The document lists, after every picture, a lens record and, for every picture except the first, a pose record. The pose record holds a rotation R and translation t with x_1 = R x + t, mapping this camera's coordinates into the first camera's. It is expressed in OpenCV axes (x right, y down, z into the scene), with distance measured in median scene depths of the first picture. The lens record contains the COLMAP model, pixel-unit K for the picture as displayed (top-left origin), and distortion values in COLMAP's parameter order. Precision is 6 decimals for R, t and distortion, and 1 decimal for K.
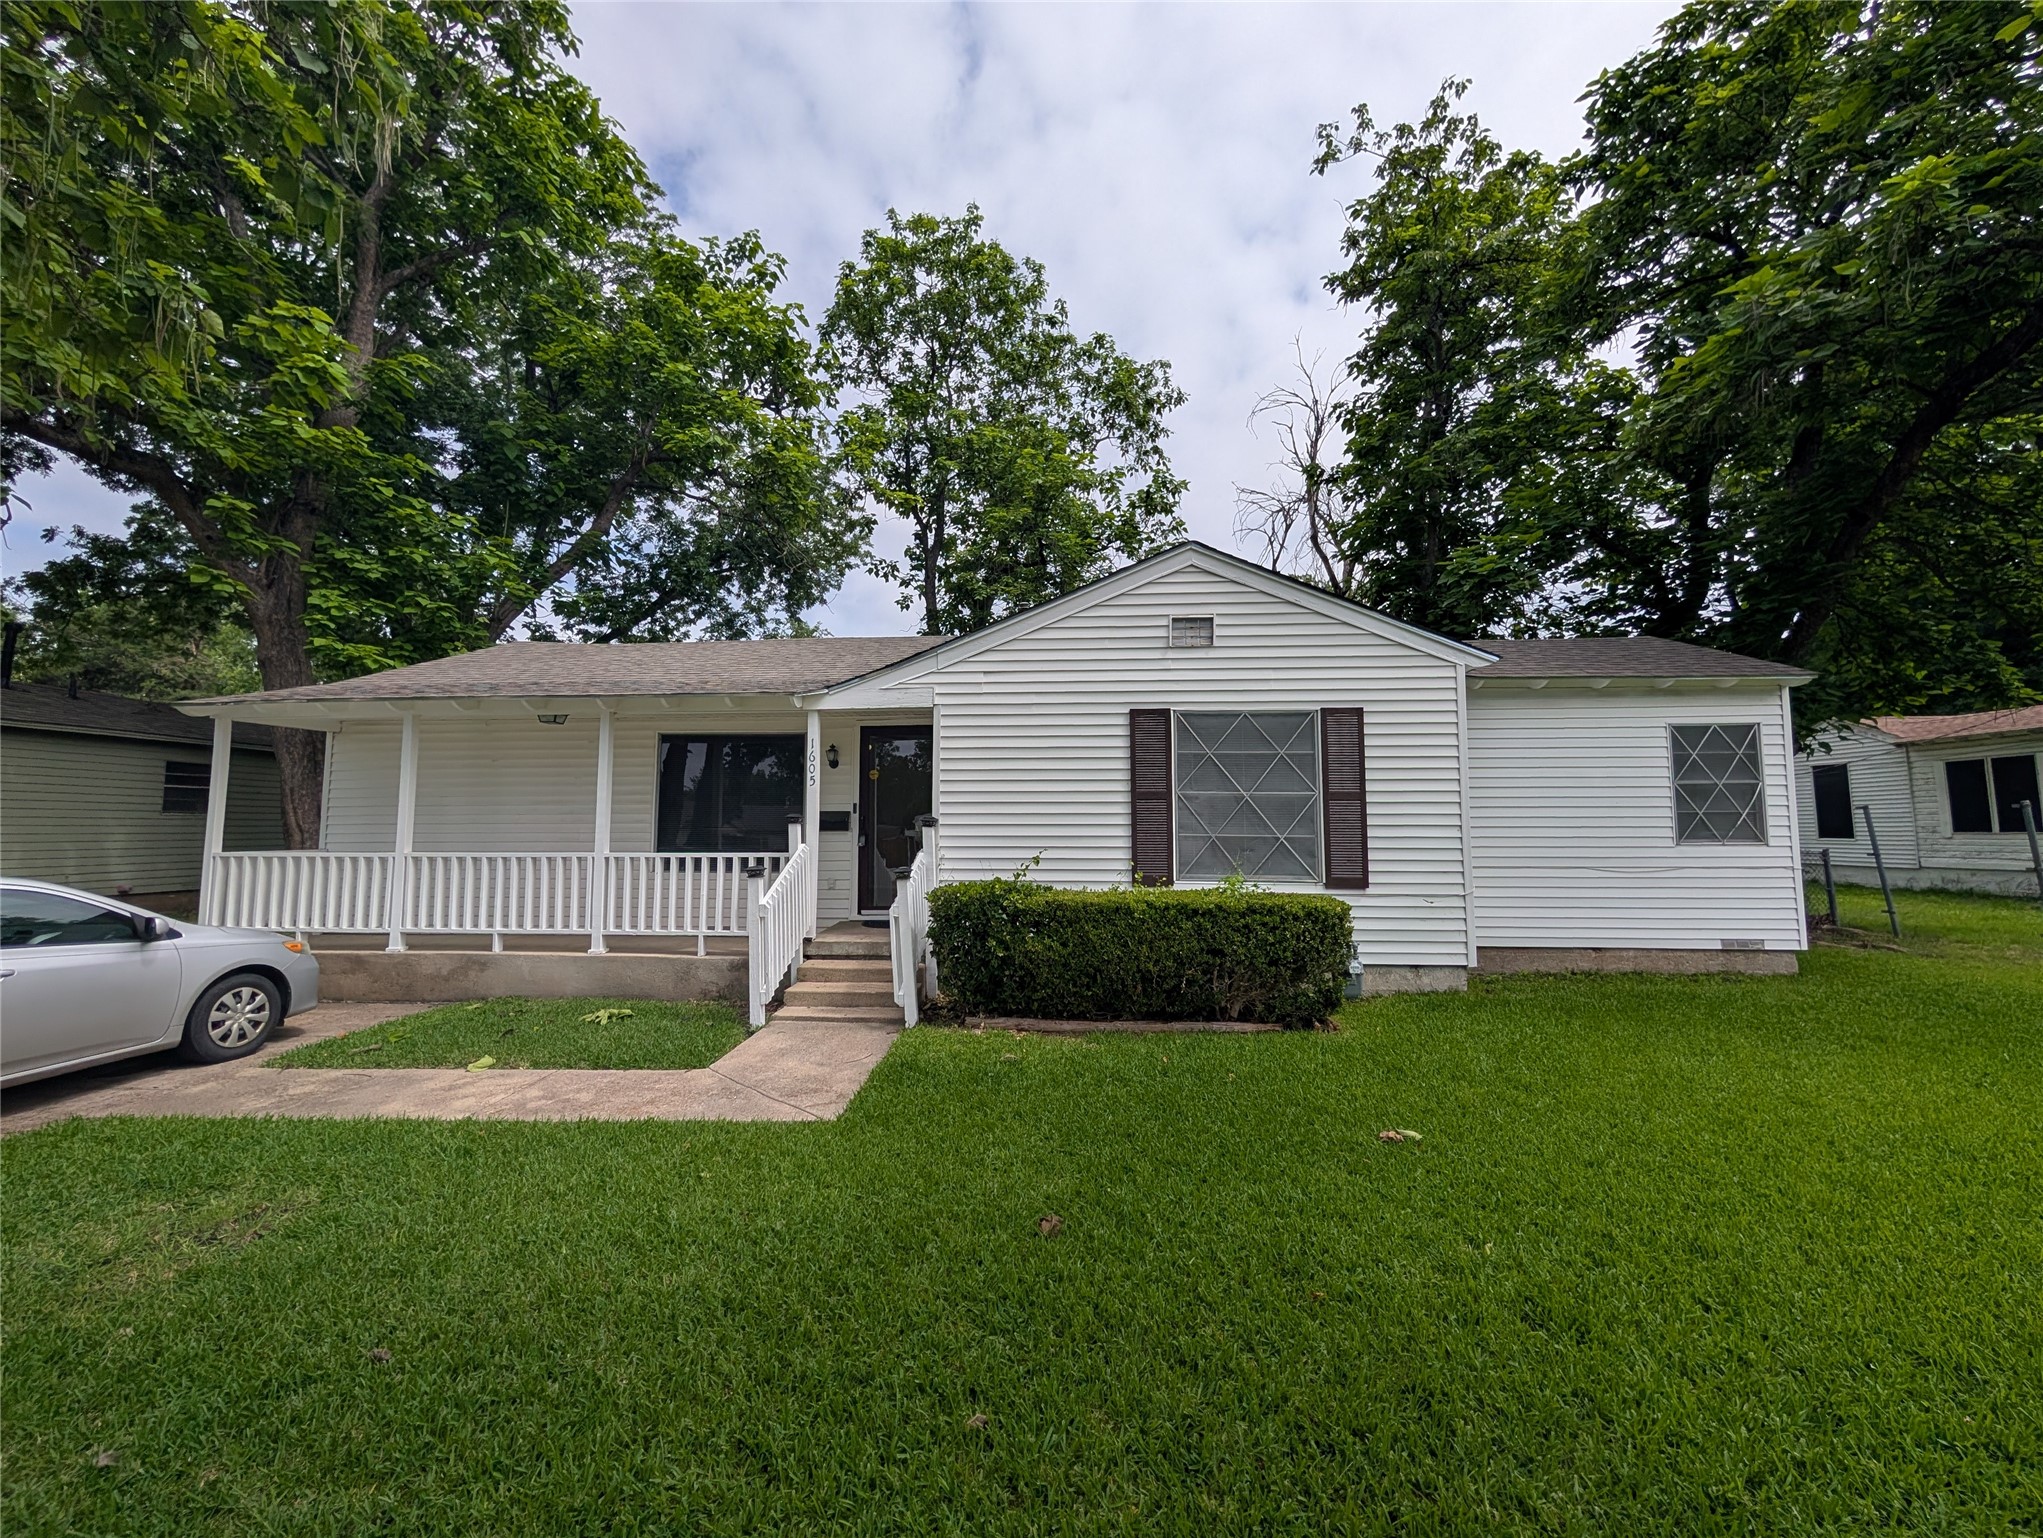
lens RADIAL K [[774.1, 0, 1027.3], [0, 774.1, 773.3], [0, 0, 1]] dist [-0.001344, 0.000397]
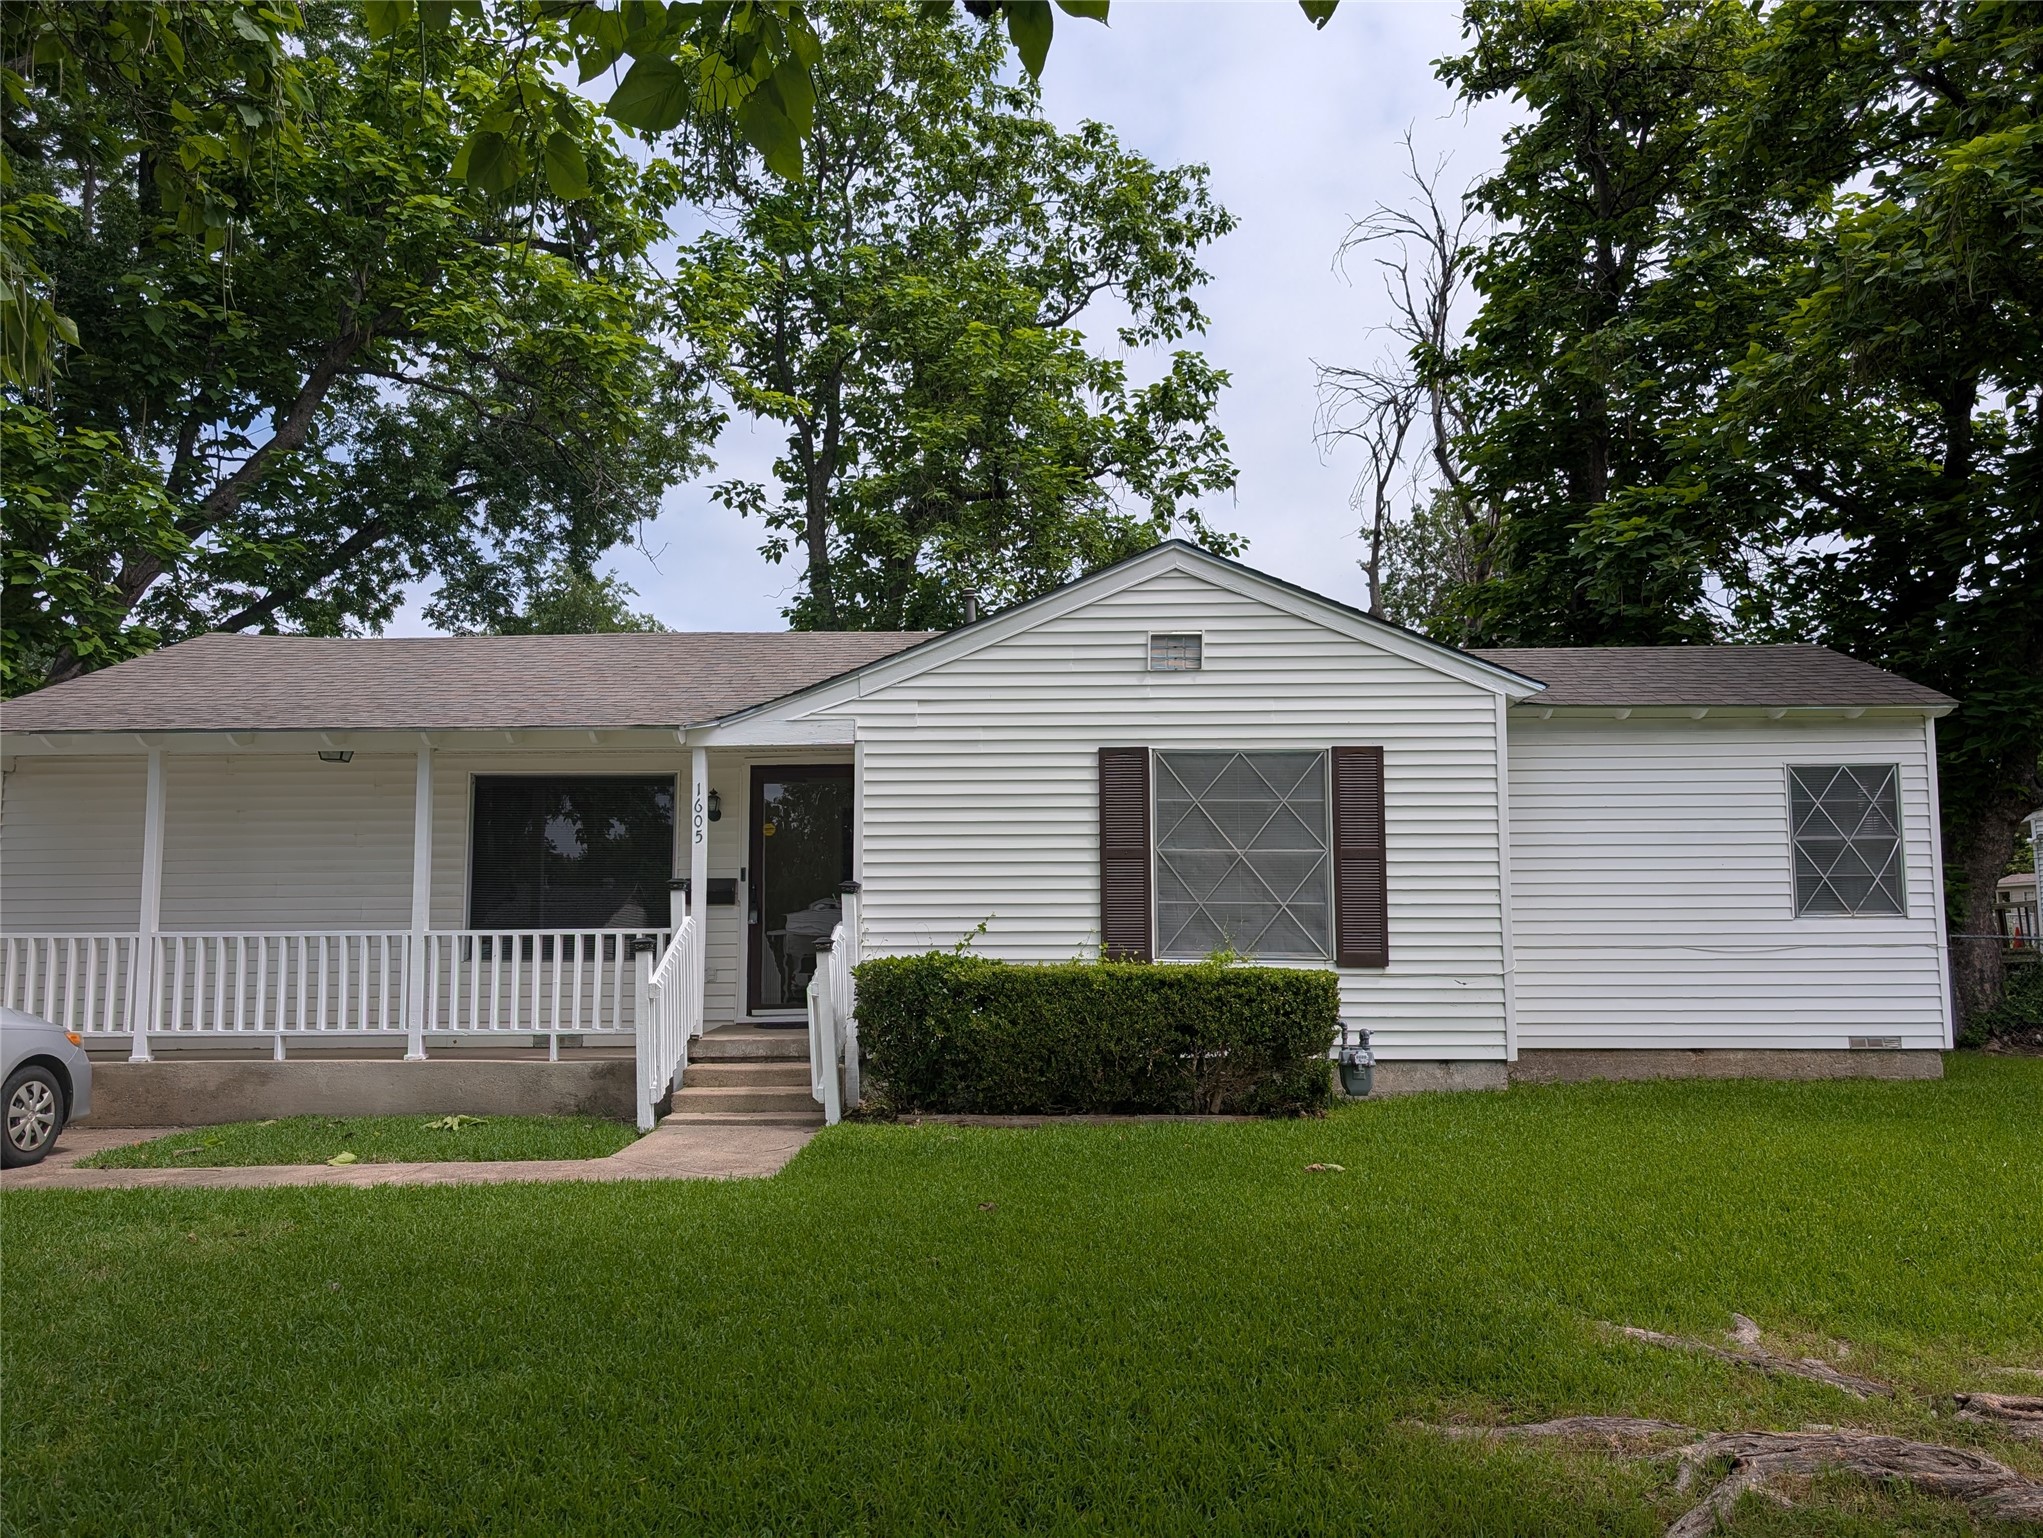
lens RADIAL K [[1431.3, 0, 1061.7], [0, 1431.3, 815.1], [0, 0, 1]] dist [0.028032, 0.000151]
pose [[0.998337, -0.000416, 0.057643, 0.006324], [0.001208, 0.999905, -0.013707, 0.007384], [-0.057632, 0.013754, 0.998243, -0.429139]]
